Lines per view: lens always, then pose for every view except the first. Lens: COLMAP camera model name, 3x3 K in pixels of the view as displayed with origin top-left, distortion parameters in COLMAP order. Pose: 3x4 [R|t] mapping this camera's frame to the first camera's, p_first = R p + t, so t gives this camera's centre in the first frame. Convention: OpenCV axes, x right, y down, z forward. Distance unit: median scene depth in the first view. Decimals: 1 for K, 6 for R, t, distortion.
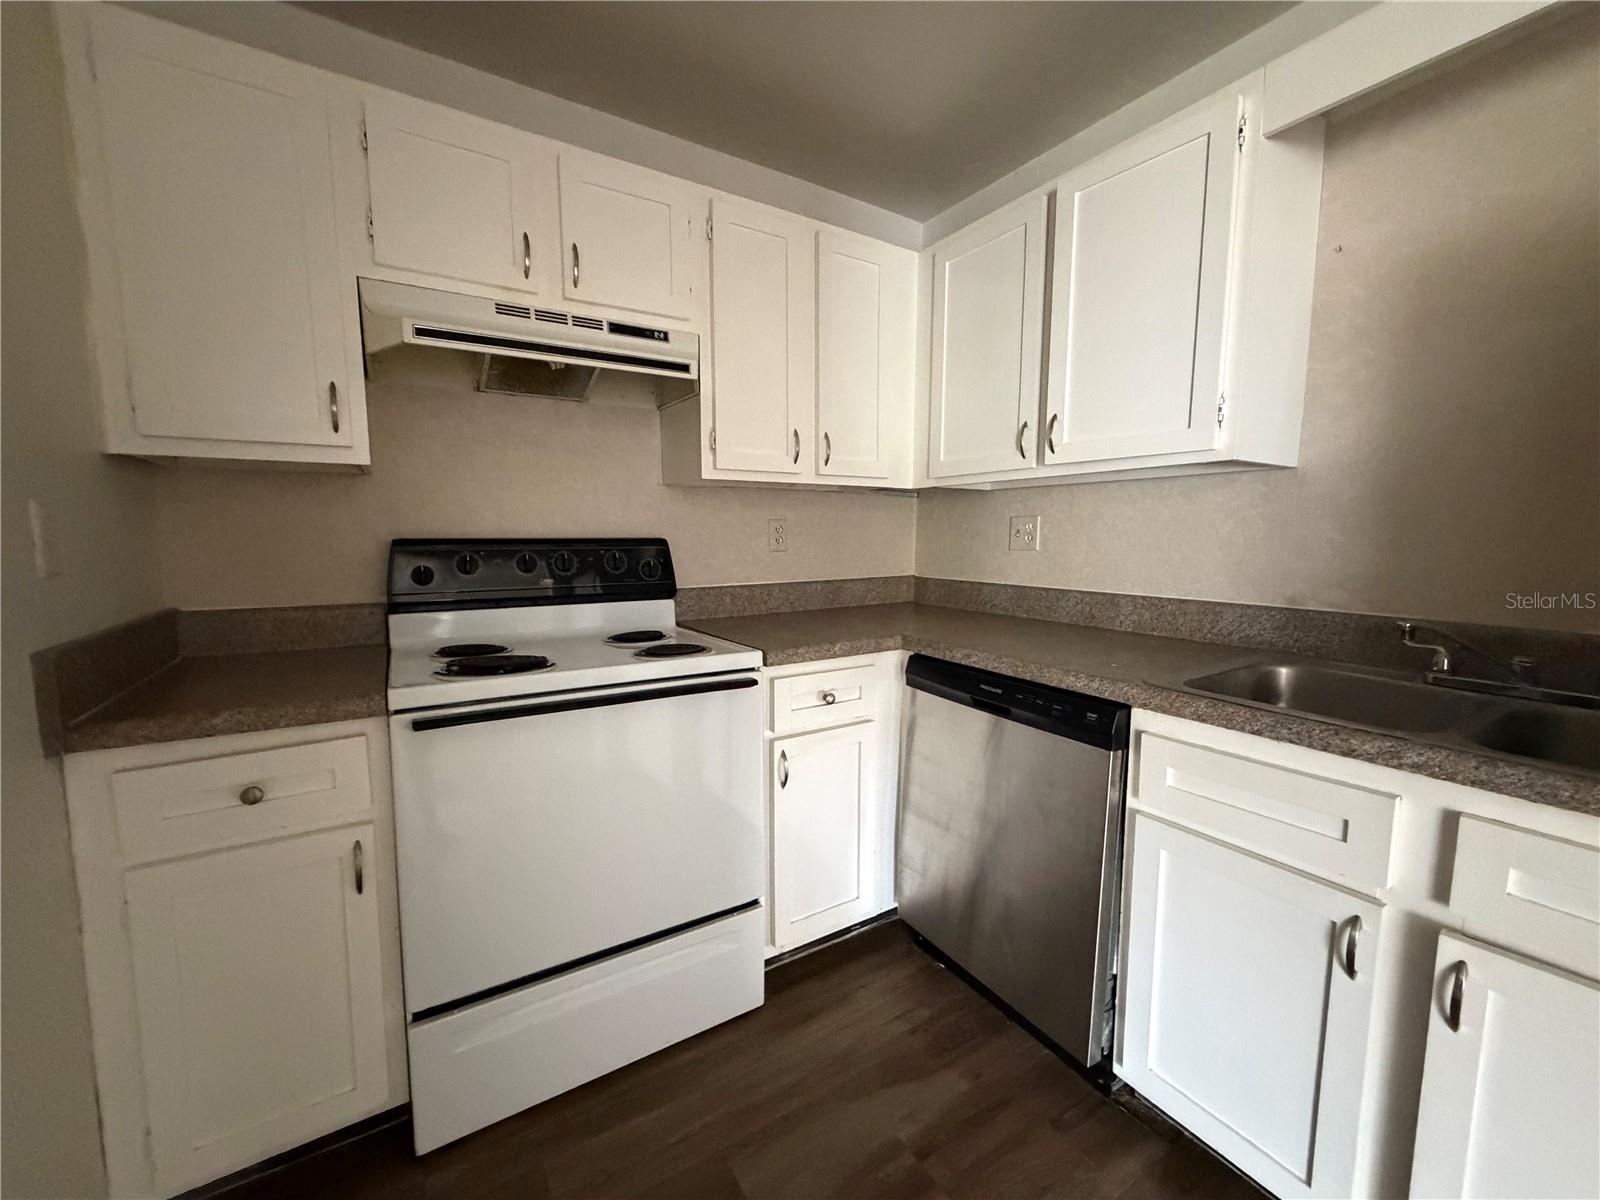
lens RADIAL K [[636.9, 0, 794.1], [0, 636.9, 604.2], [0, 0, 1]] dist [0.001349, 0.000219]
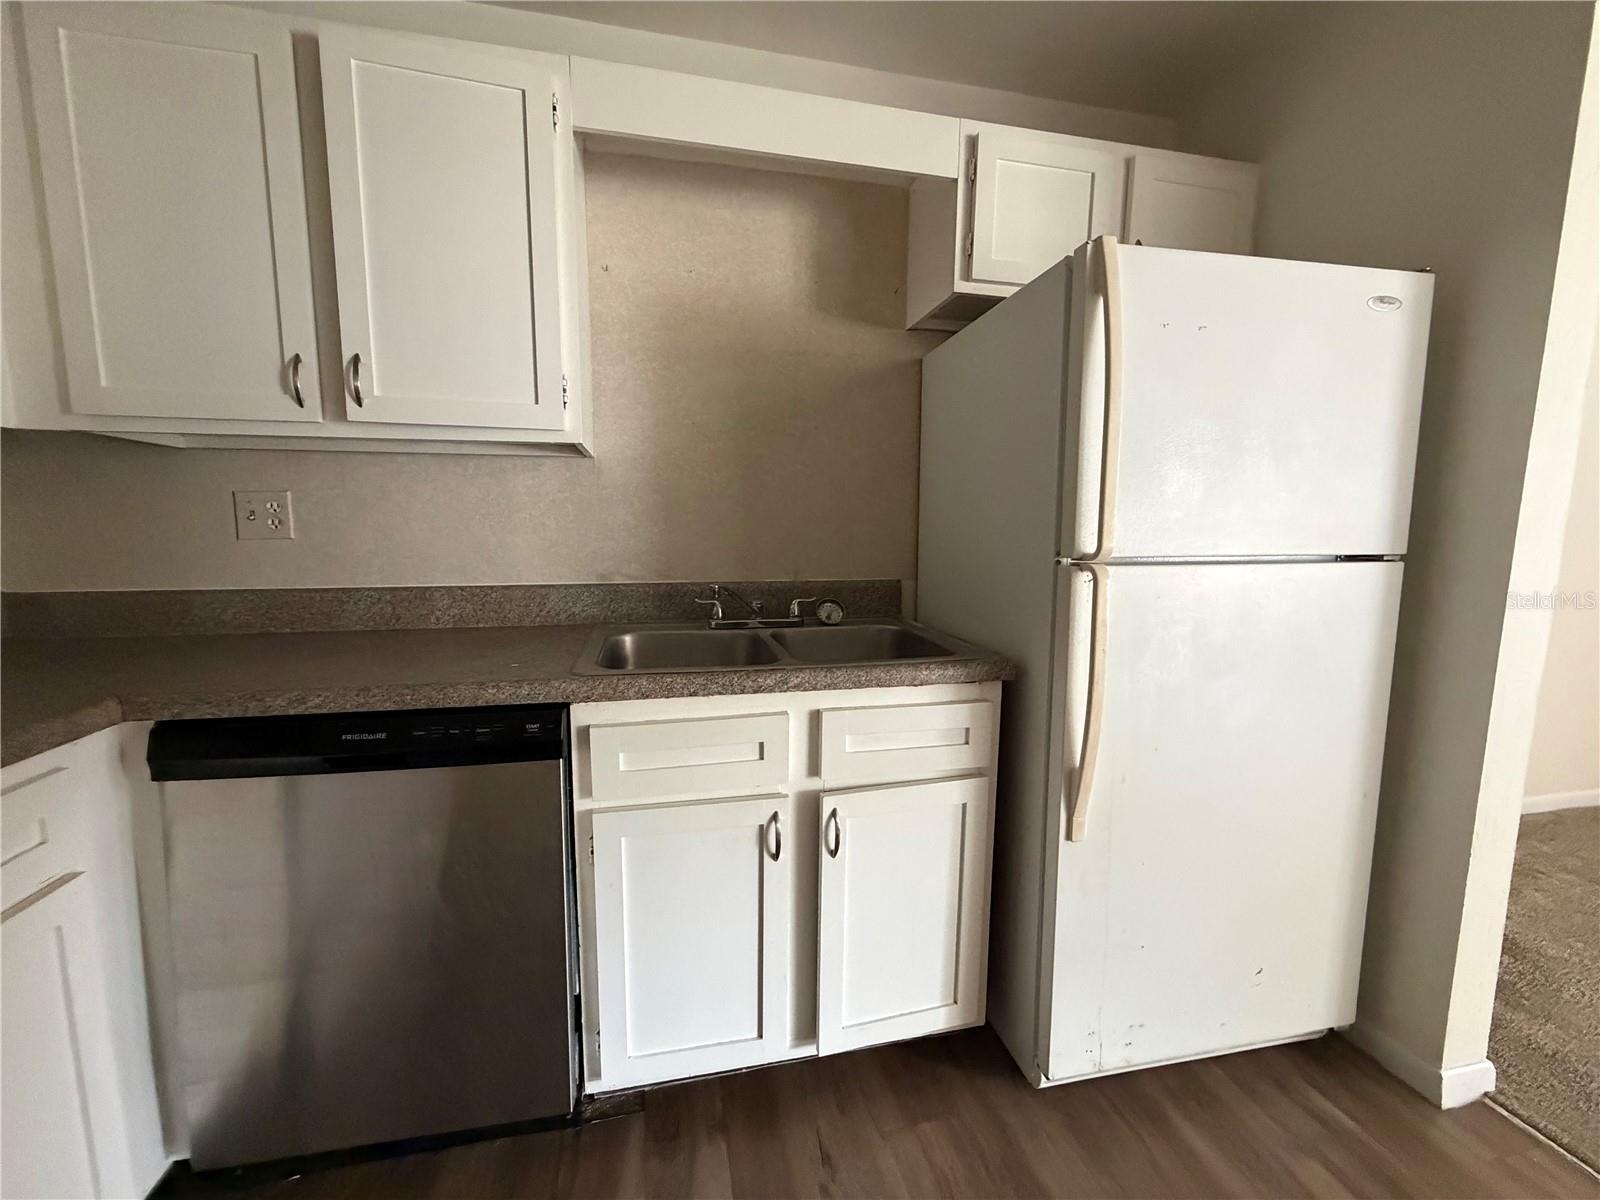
lens RADIAL K [[638.2, 0, 793.7], [0, 638.2, 603.2], [0, 0, 1]] dist [-0.003302, 0.000340]
pose [[0.336107, -0.115411, 0.934726, -0.157461], [0.101051, 0.991154, 0.086043, -0.022130], [-0.936387, 0.065535, 0.344796, 0.297343]]
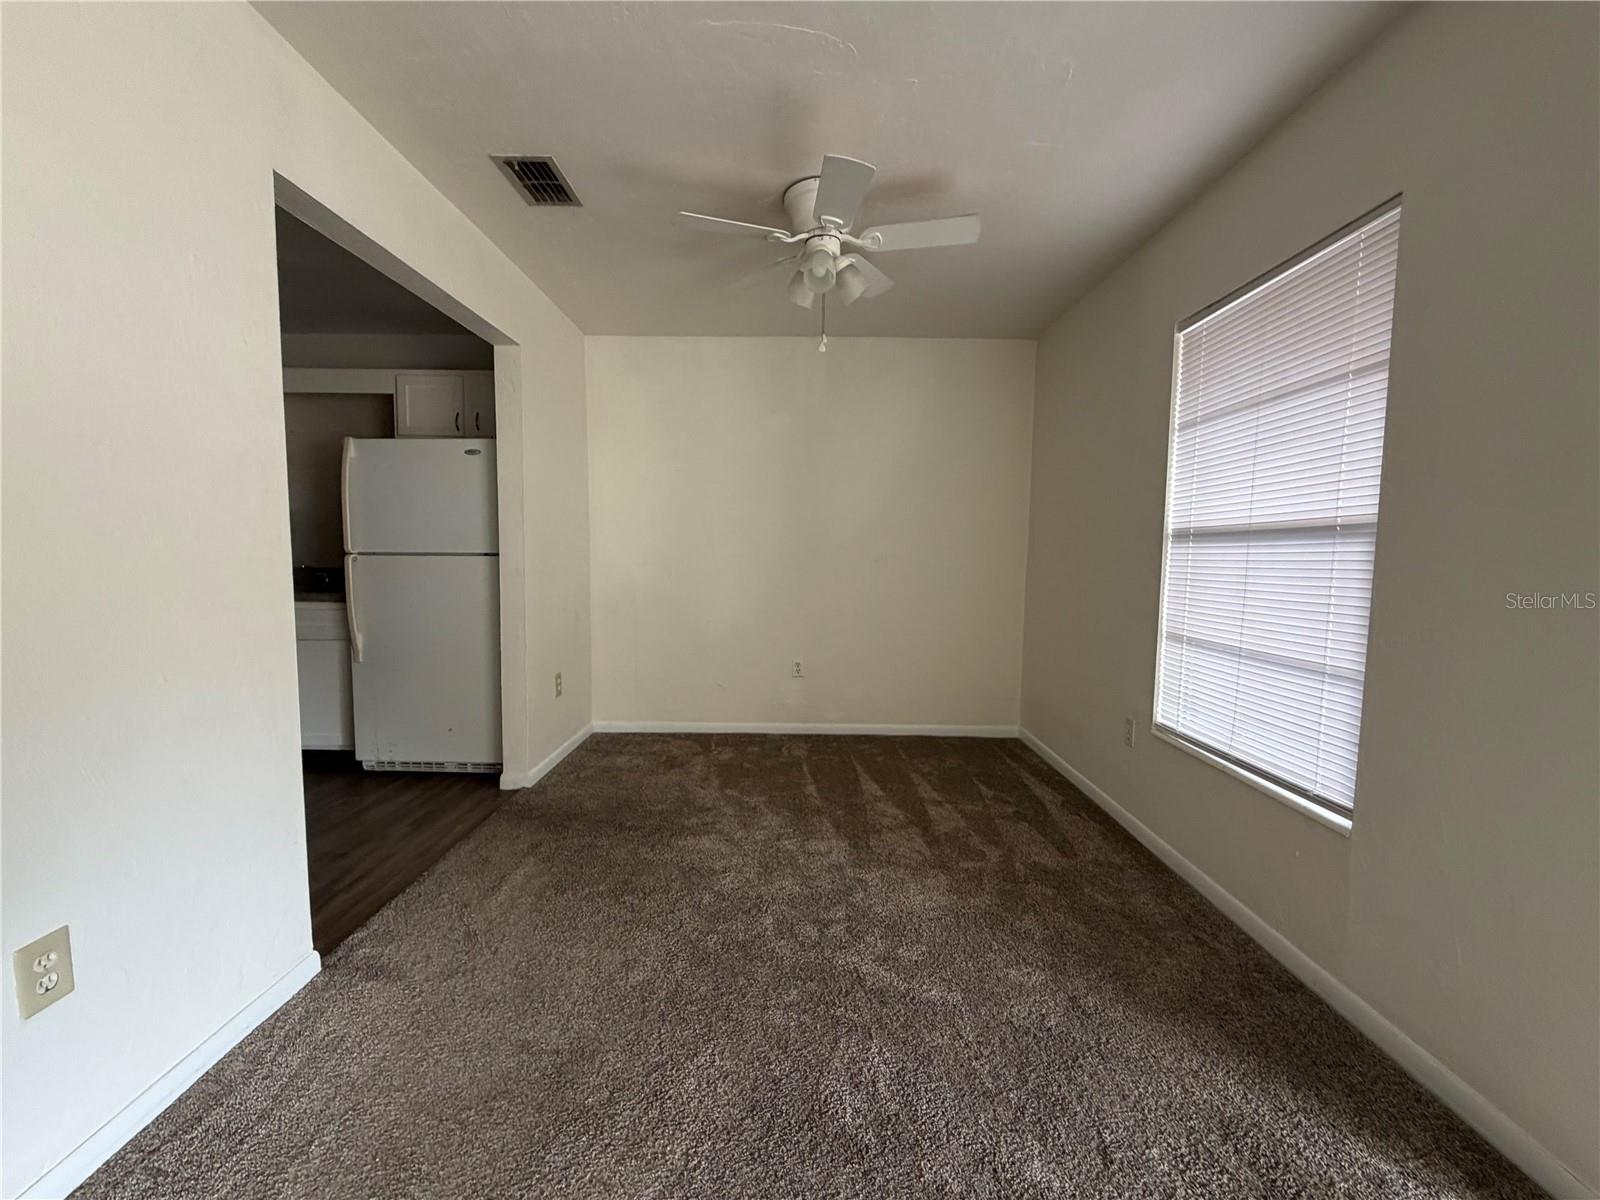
lens RADIAL K [[638.2, 0, 793.7], [0, 638.2, 603.2], [0, 0, 1]] dist [-0.003302, 0.000340]
pose [[0.541520, -0.063420, 0.838292, -0.296946], [0.085598, 0.996128, 0.020066, 0.269133], [-0.836319, 0.060890, 0.544852, -2.073103]]
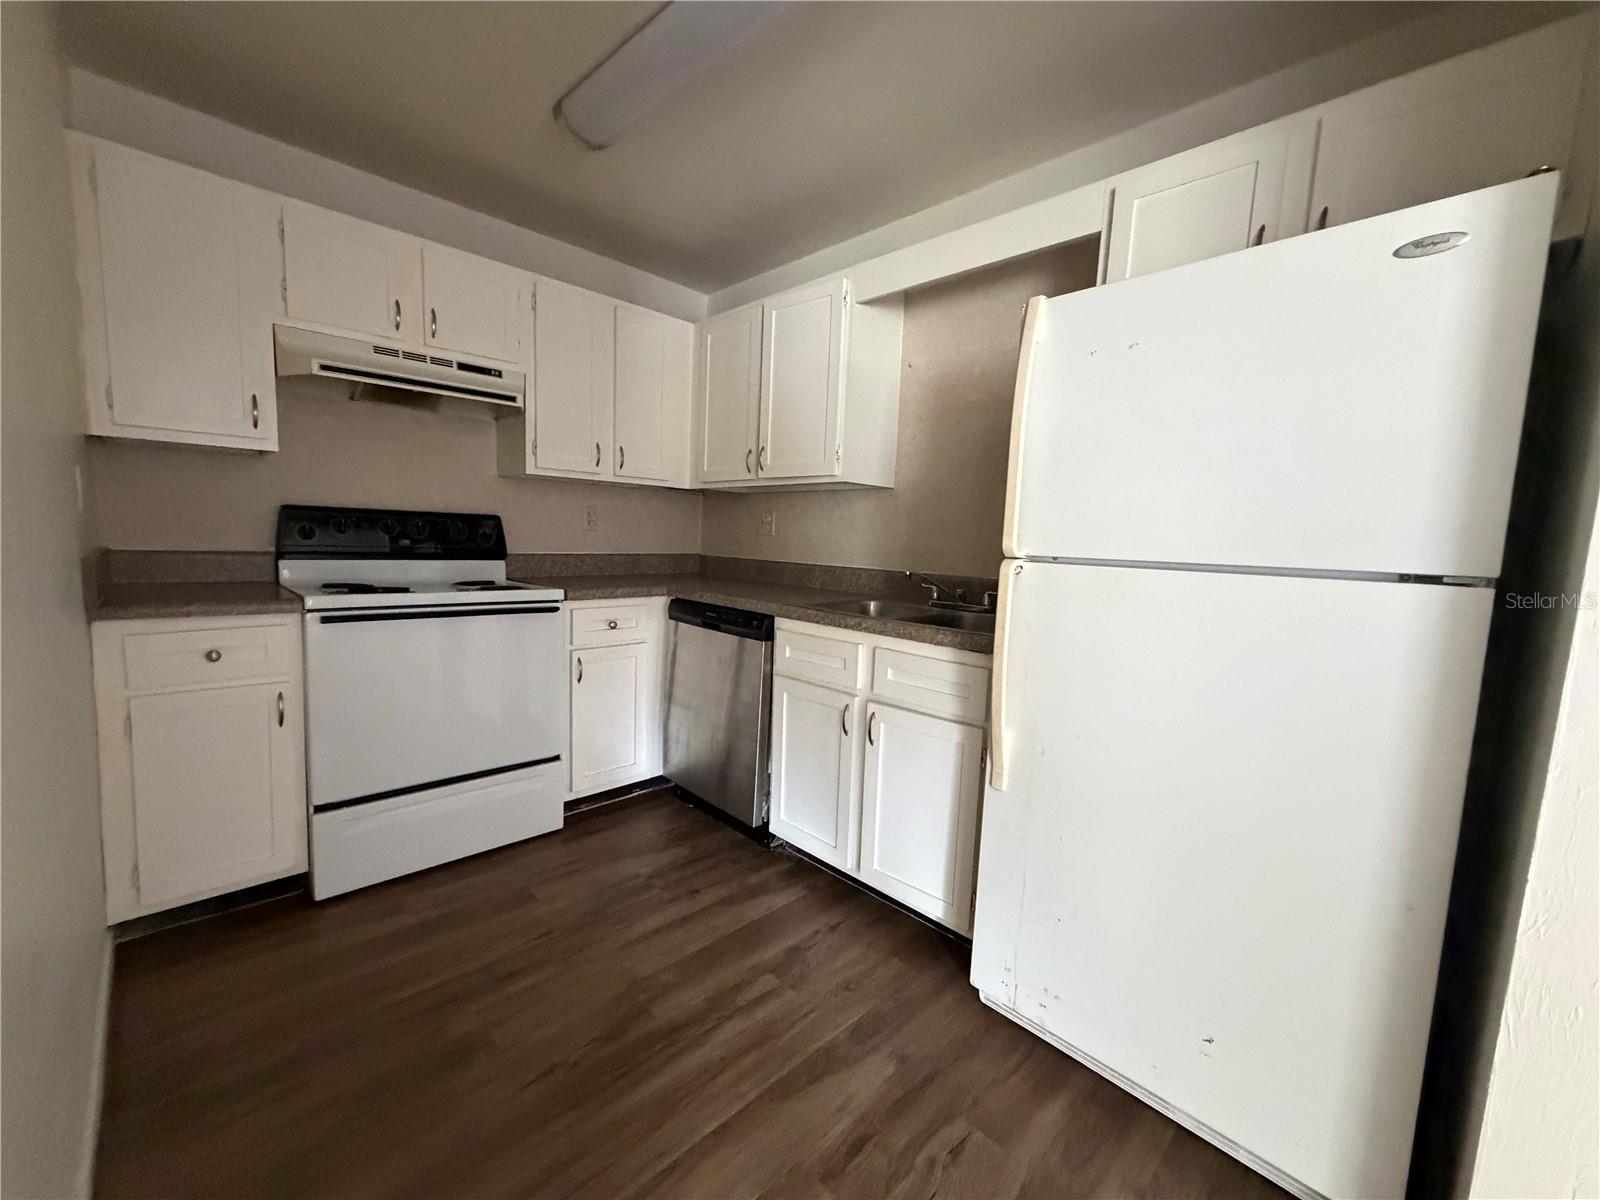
lens RADIAL K [[638.2, 0, 793.7], [0, 638.2, 603.2], [0, 0, 1]] dist [-0.003302, 0.000340]
pose [[0.975966, 0.014939, 0.217412, 0.152811], [-0.014586, 0.999888, -0.003229, 0.101722], [-0.217436, -0.000019, 0.976075, -0.598173]]
